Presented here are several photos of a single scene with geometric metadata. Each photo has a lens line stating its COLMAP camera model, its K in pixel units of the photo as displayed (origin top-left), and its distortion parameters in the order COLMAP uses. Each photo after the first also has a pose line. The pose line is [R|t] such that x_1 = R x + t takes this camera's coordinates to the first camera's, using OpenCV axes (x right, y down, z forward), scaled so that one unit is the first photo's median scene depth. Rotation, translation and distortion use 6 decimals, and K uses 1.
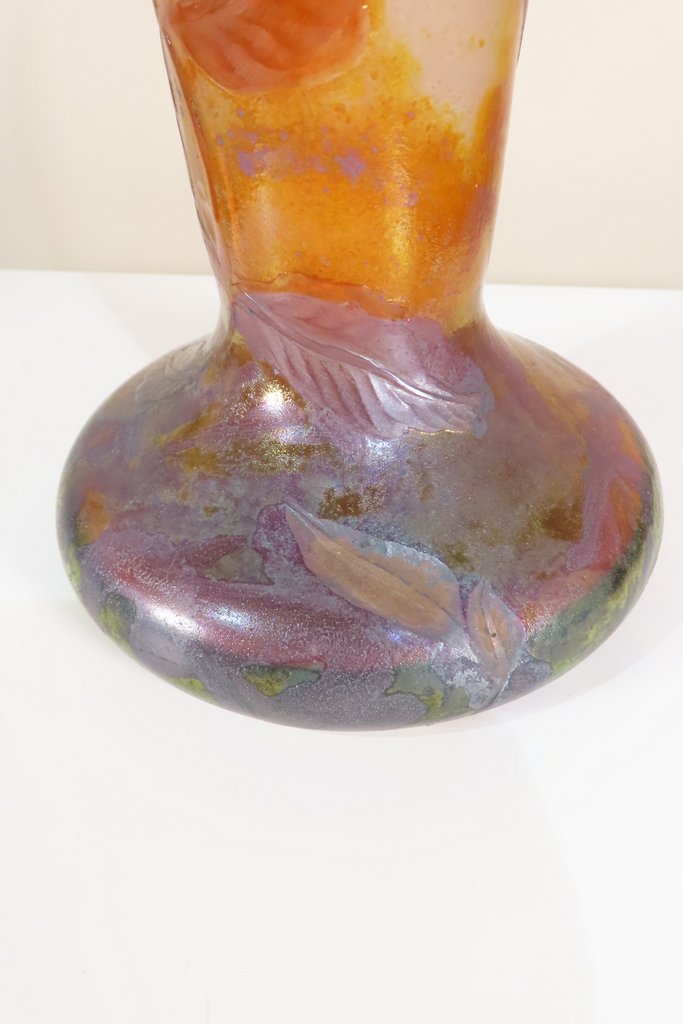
lens RADIAL K [[917.6, 0, 341.5], [0, 917.6, 512.0], [0, 0, 1]] dist [-0.002219, 0.005587]
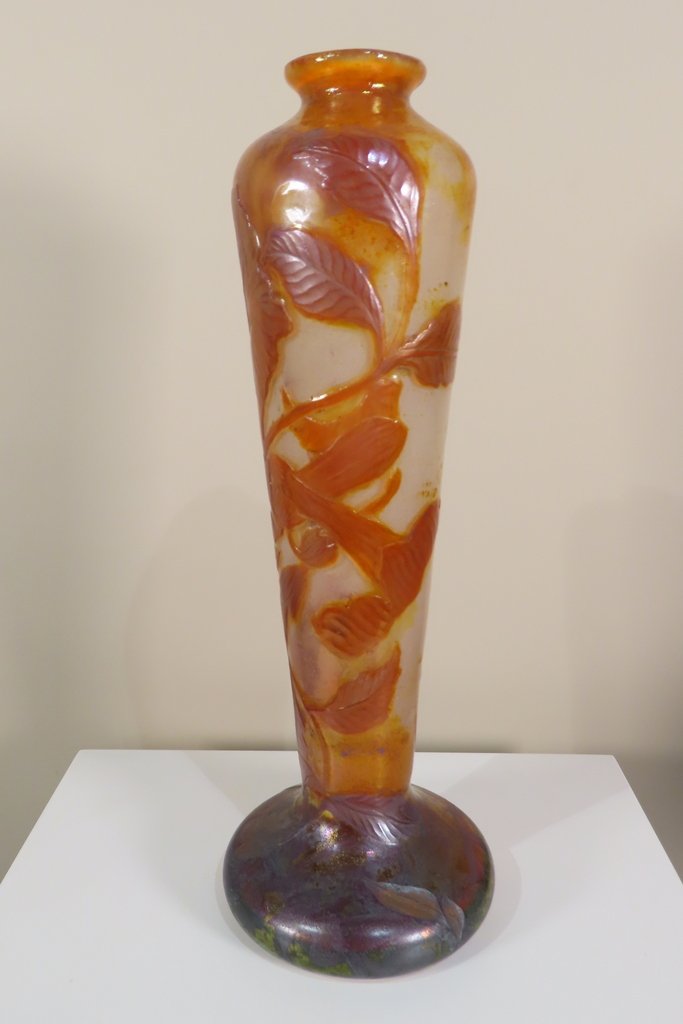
lens RADIAL K [[917.6, 0, 341.5], [0, 917.6, 512.0], [0, 0, 1]] dist [-0.002219, 0.005587]
pose [[0.941655, -0.065042, 0.330234, -0.877340], [0.187460, 0.916235, -0.354080, -0.051006], [-0.279542, 0.395327, 0.874970, -1.561554]]
